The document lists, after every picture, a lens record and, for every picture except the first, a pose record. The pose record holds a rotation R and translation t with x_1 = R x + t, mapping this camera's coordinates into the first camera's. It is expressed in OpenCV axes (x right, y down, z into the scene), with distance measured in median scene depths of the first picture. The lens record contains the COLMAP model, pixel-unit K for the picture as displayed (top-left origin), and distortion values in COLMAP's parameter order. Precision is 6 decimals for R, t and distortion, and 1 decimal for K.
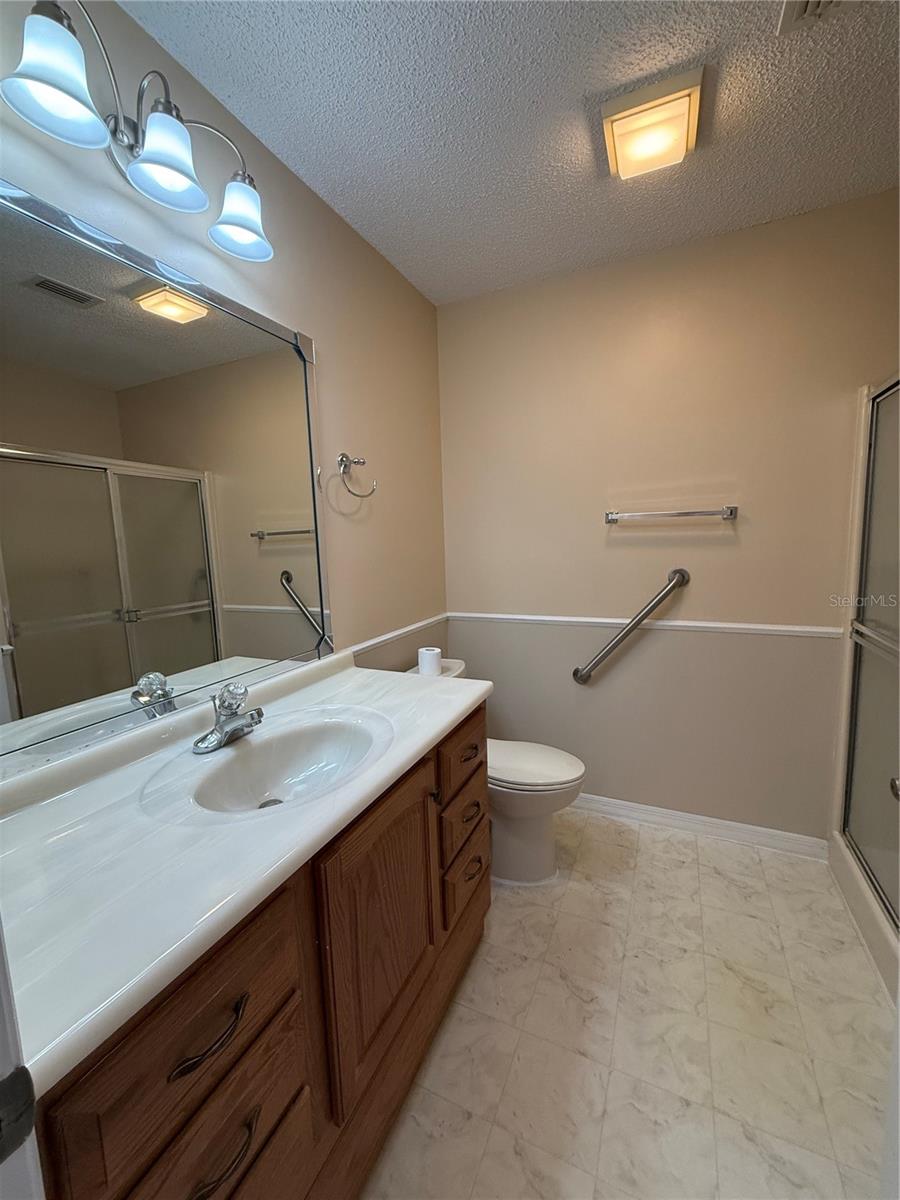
lens RADIAL K [[478.6, 0, 447.1], [0, 478.6, 596.4], [0, 0, 1]] dist [-0.005552, 0.001219]
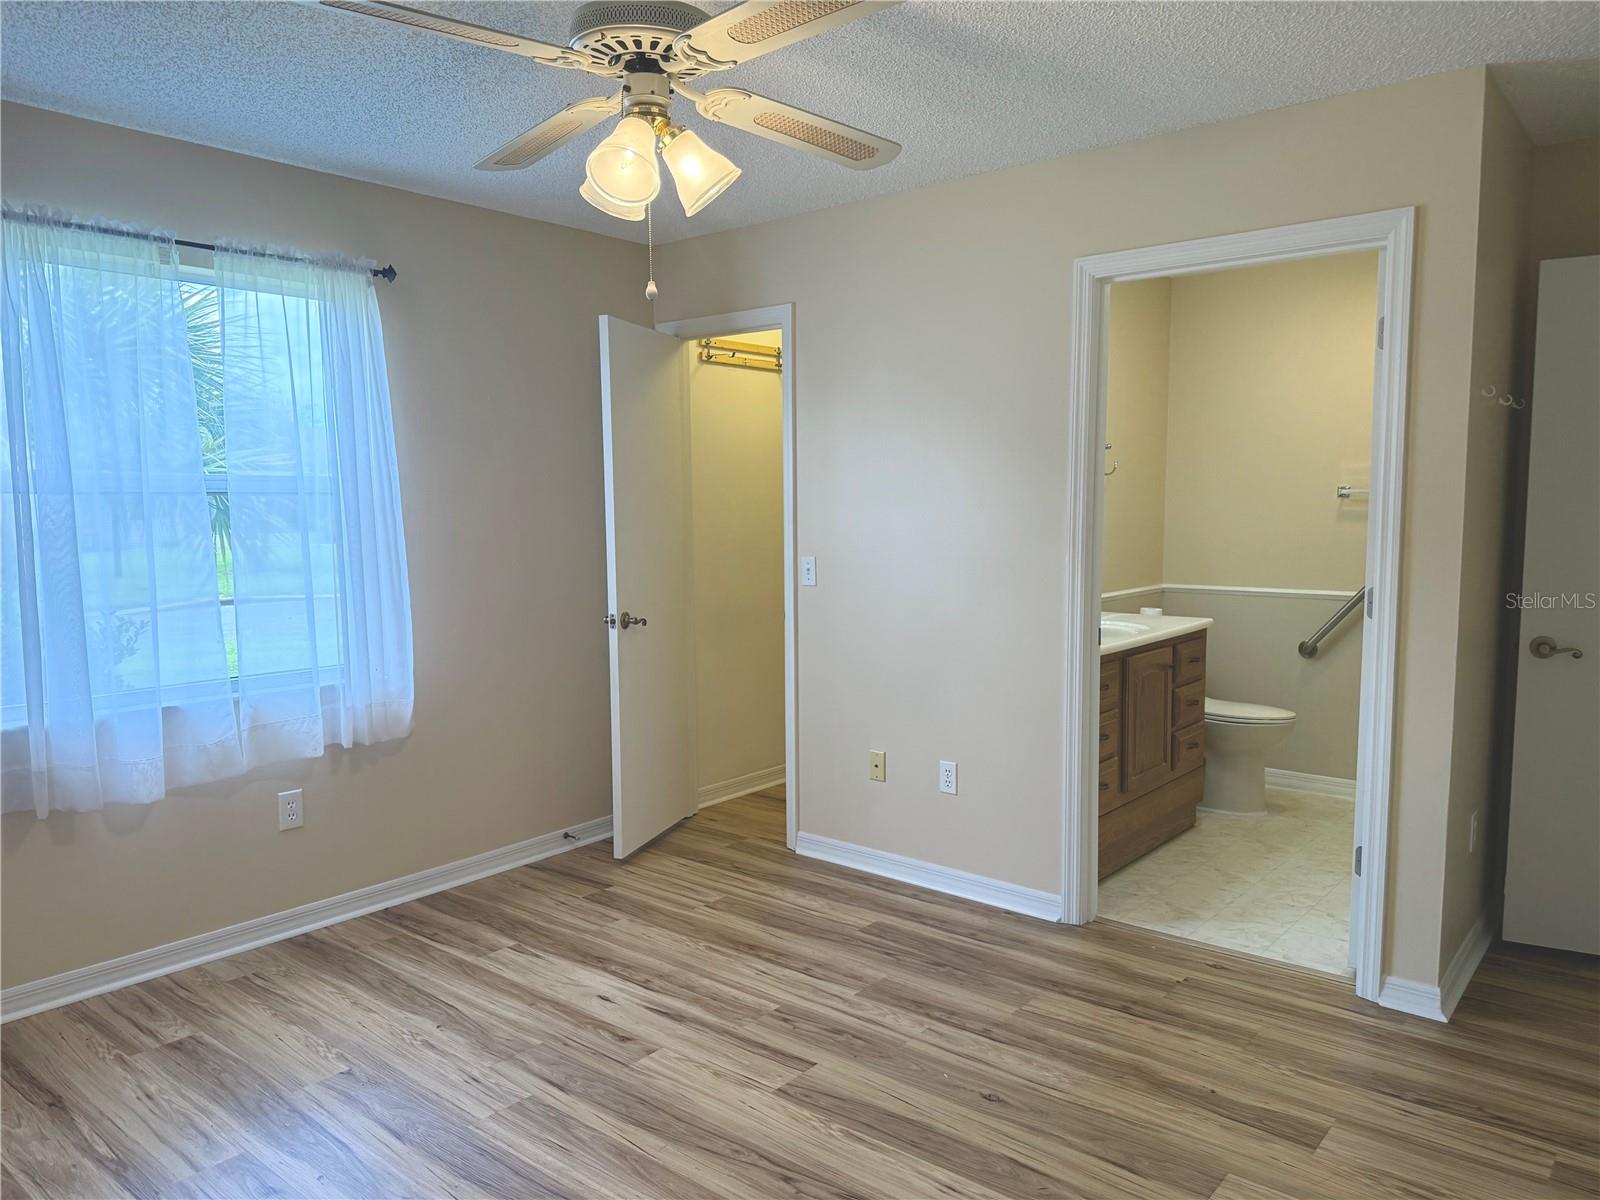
lens RADIAL K [[1123.3, 0, 802.4], [0, 1123.3, 599.2], [0, 0, 1]] dist [0.019175, -0.041711]
pose [[0.965459, 0.049533, -0.255803, -0.183967], [-0.057682, 0.998036, -0.024448, 0.238525], [0.254089, 0.038359, 0.966420, -2.030169]]
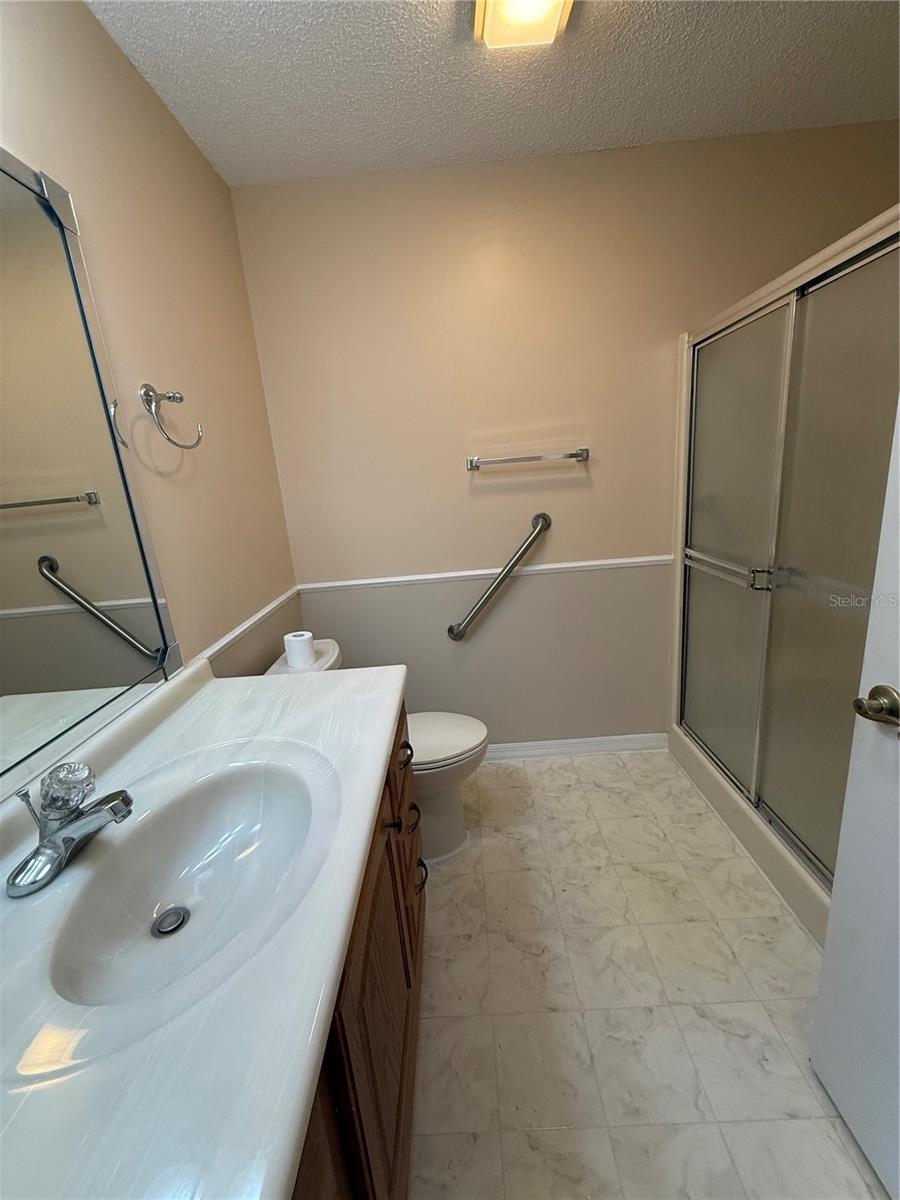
lens RADIAL K [[478.6, 0, 448.5], [0, 478.6, 597.0], [0, 0, 1]] dist [-0.005552, 0.001219]
pose [[0.909205, -0.145562, 0.390074, -0.135140], [0.104343, 0.986658, 0.124978, -0.035997], [-0.403061, -0.072929, 0.912263, 0.172050]]
